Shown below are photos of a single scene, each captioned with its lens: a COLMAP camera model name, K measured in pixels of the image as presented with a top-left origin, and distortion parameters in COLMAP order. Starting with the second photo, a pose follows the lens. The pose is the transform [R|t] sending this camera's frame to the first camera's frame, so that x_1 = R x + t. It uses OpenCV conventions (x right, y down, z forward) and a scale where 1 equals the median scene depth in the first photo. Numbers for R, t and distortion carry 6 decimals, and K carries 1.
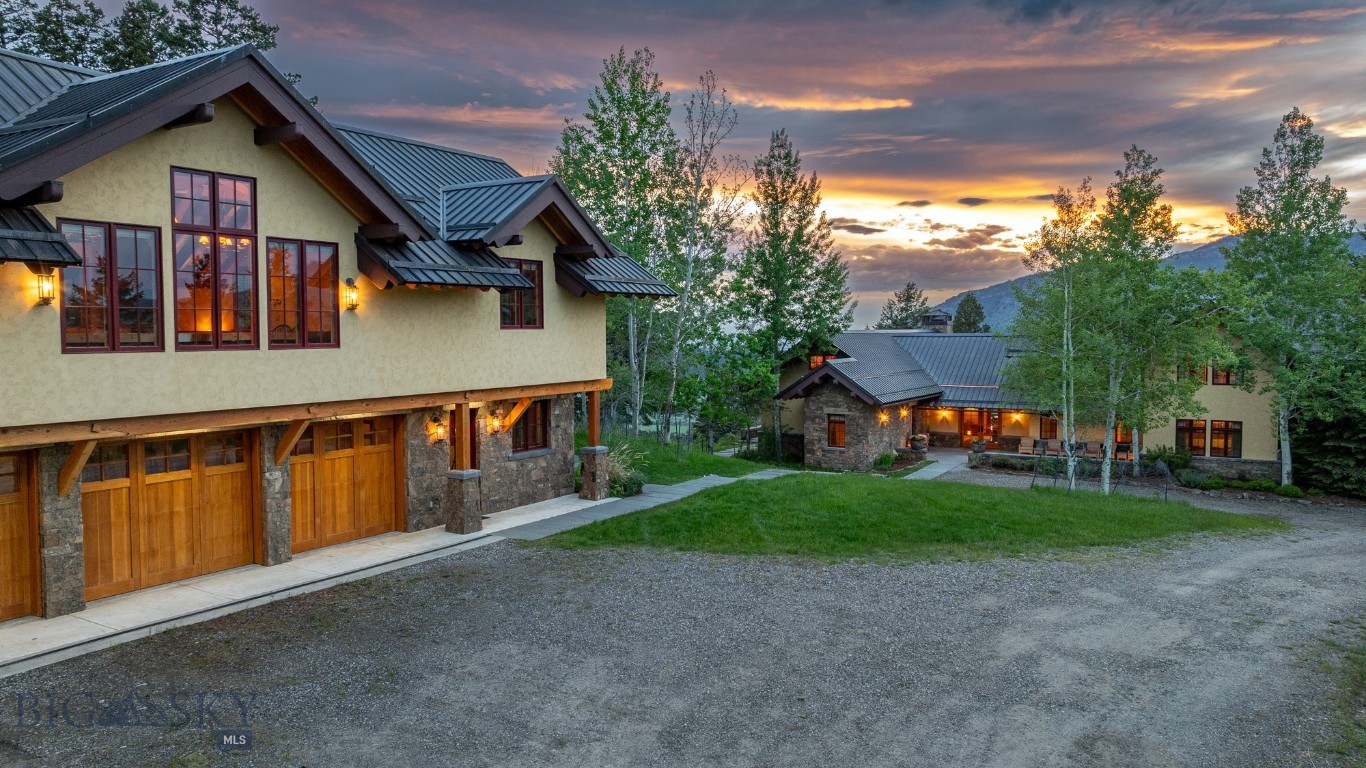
lens RADIAL K [[965.4, 0, 688.5], [0, 965.4, 382.6], [0, 0, 1]] dist [-0.027580, 0.025367]
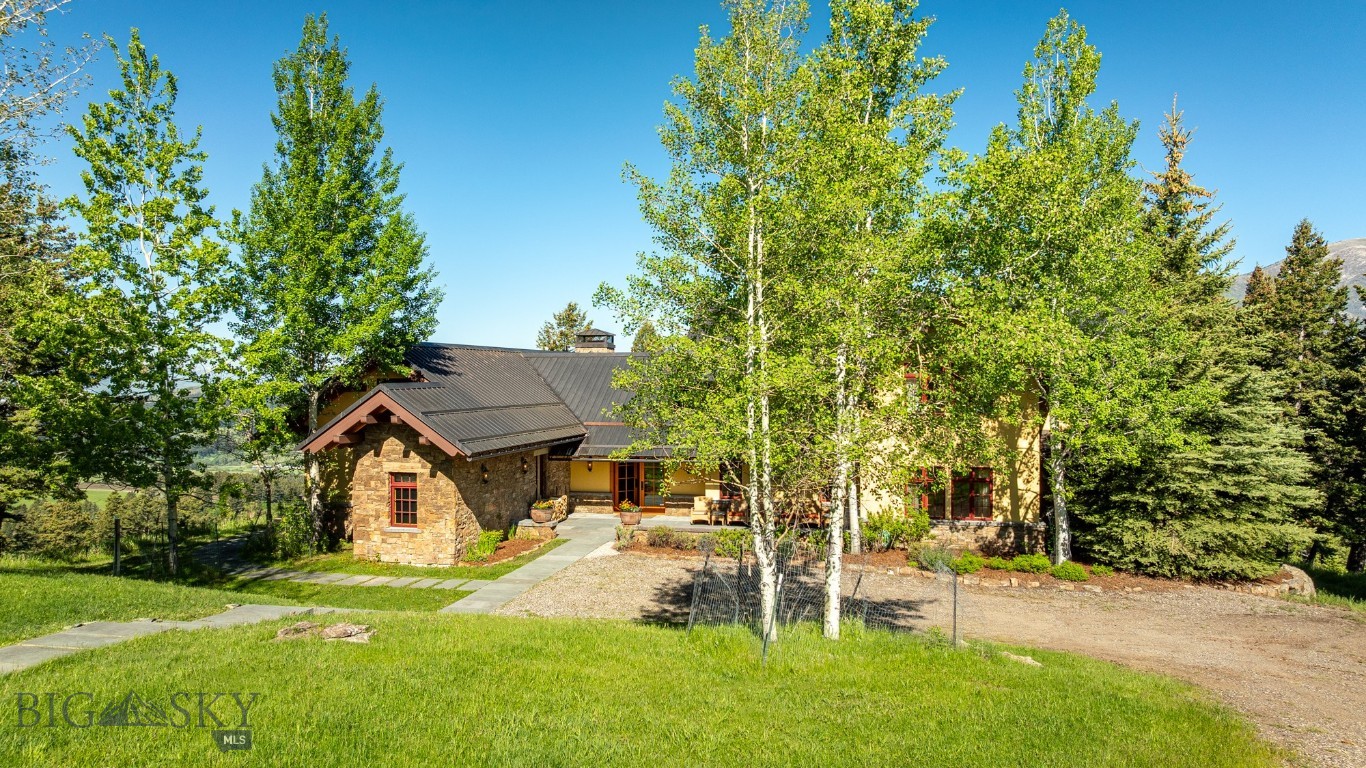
lens RADIAL K [[965.4, 0, 687.4], [0, 965.4, 389.5], [0, 0, 1]] dist [-0.027580, 0.025367]
pose [[0.953638, -0.003187, 0.300938, 0.297460], [0.015732, 0.999105, -0.039270, 0.014138], [-0.300544, 0.042184, 0.952835, 0.761958]]
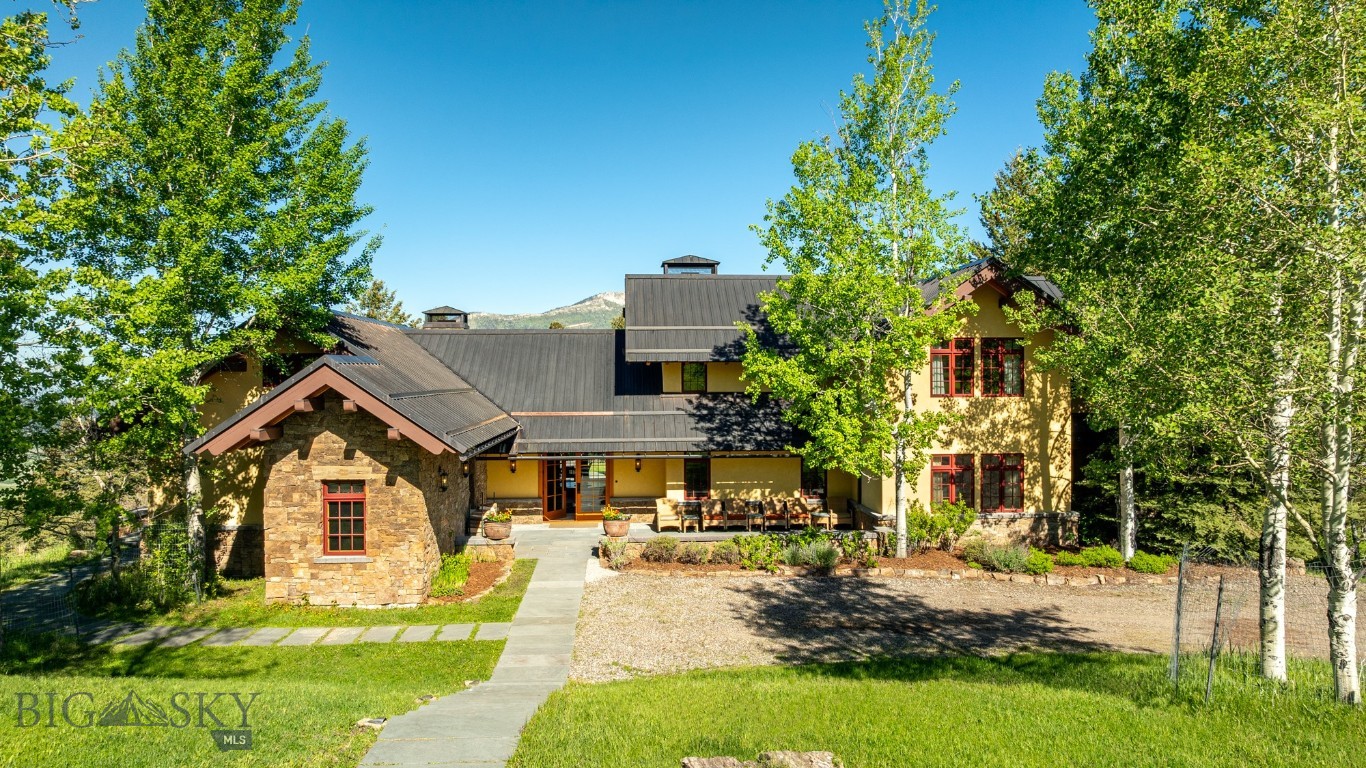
lens RADIAL K [[965.4, 0, 693.7], [0, 965.4, 383.2], [0, 0, 1]] dist [-0.027580, 0.025367]
pose [[0.820260, -0.003349, 0.571981, 0.068494], [0.030959, 0.998777, -0.038549, 0.021530], [-0.571152, 0.049328, 0.819361, 1.147799]]
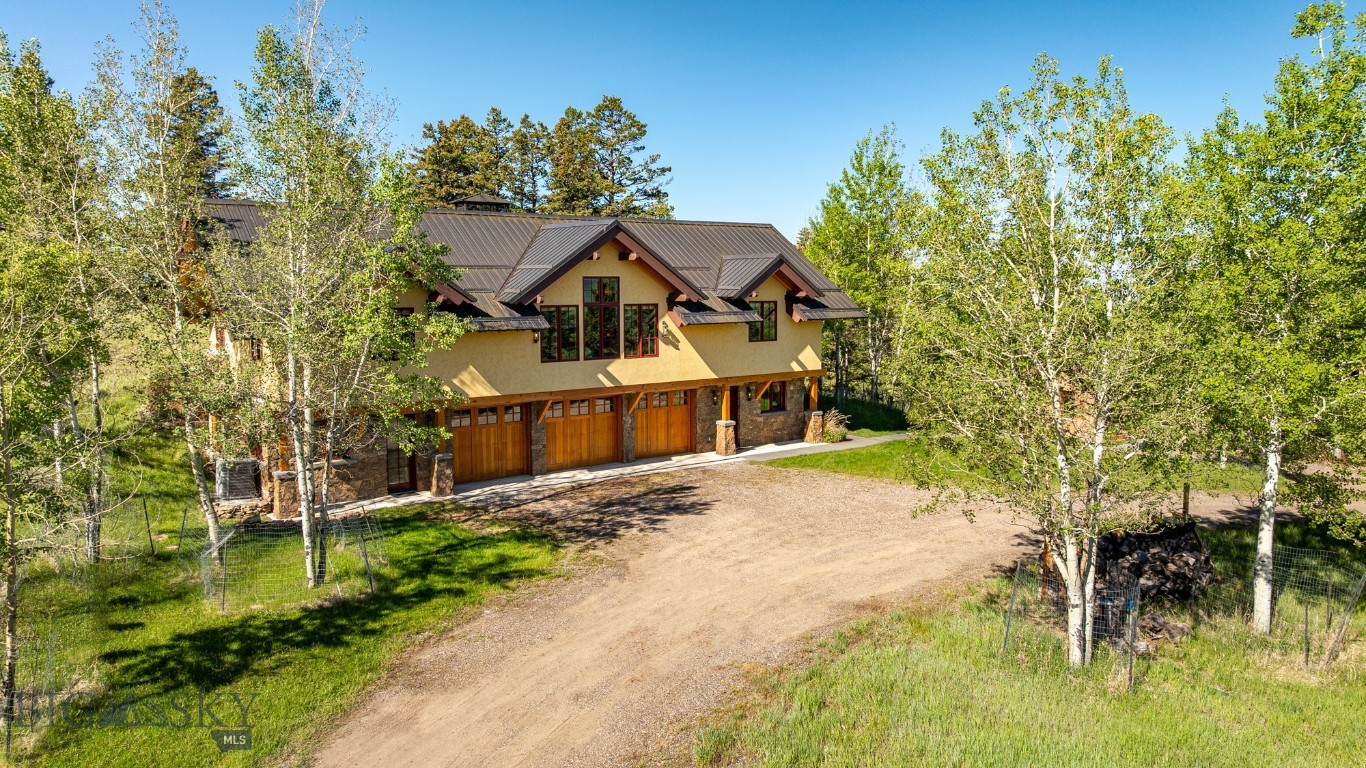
lens RADIAL K [[965.4, 0, 687.9], [0, 965.4, 382.0], [0, 0, 1]] dist [-0.027580, 0.025367]
pose [[0.927207, 0.038309, -0.372585, 0.337868], [-0.019960, 0.998396, 0.052981, -0.069071], [0.374017, -0.041688, 0.926484, -0.633588]]
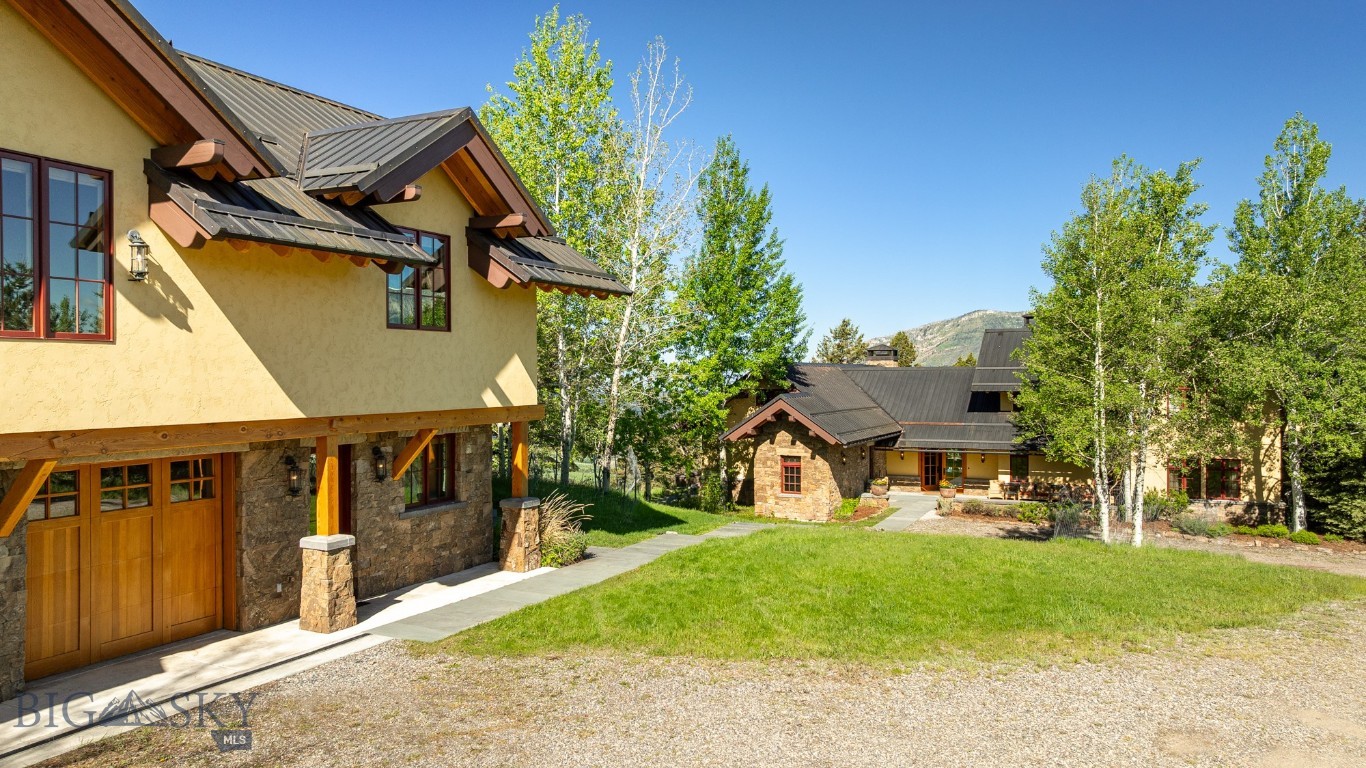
lens RADIAL K [[965.4, 0, 685.7], [0, 965.4, 383.8], [0, 0, 1]] dist [-0.027580, 0.025367]
pose [[0.996107, -0.001358, 0.088140, -0.040658], [0.005518, 0.998881, -0.046964, 0.016439], [-0.087977, 0.047267, 0.995000, 0.280554]]
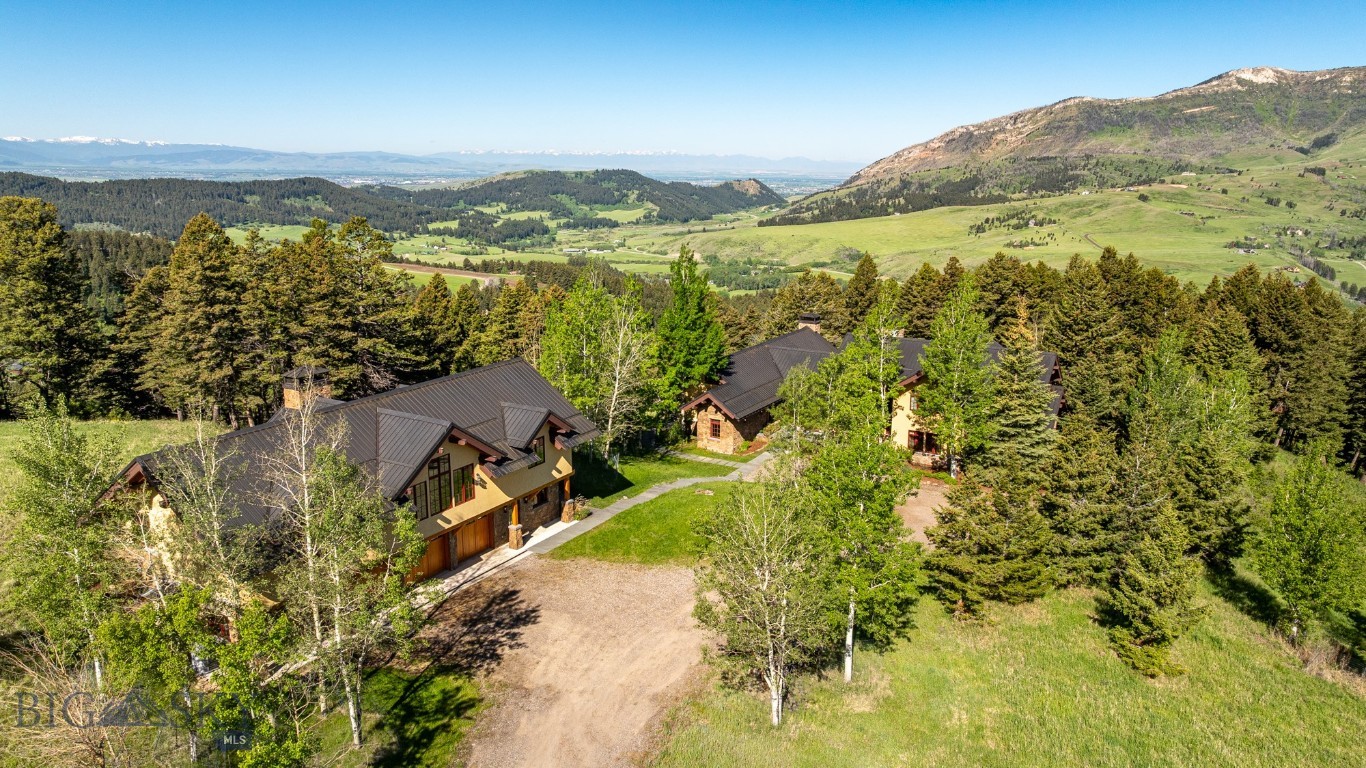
lens RADIAL K [[965.4, 0, 687.0], [0, 965.4, 379.3], [0, 0, 1]] dist [-0.027580, 0.025367]
pose [[0.999901, 0.006416, 0.012510, 0.173585], [-0.008414, 0.985940, 0.166886, -0.663107], [-0.011263, -0.166975, 0.985897, -1.351448]]
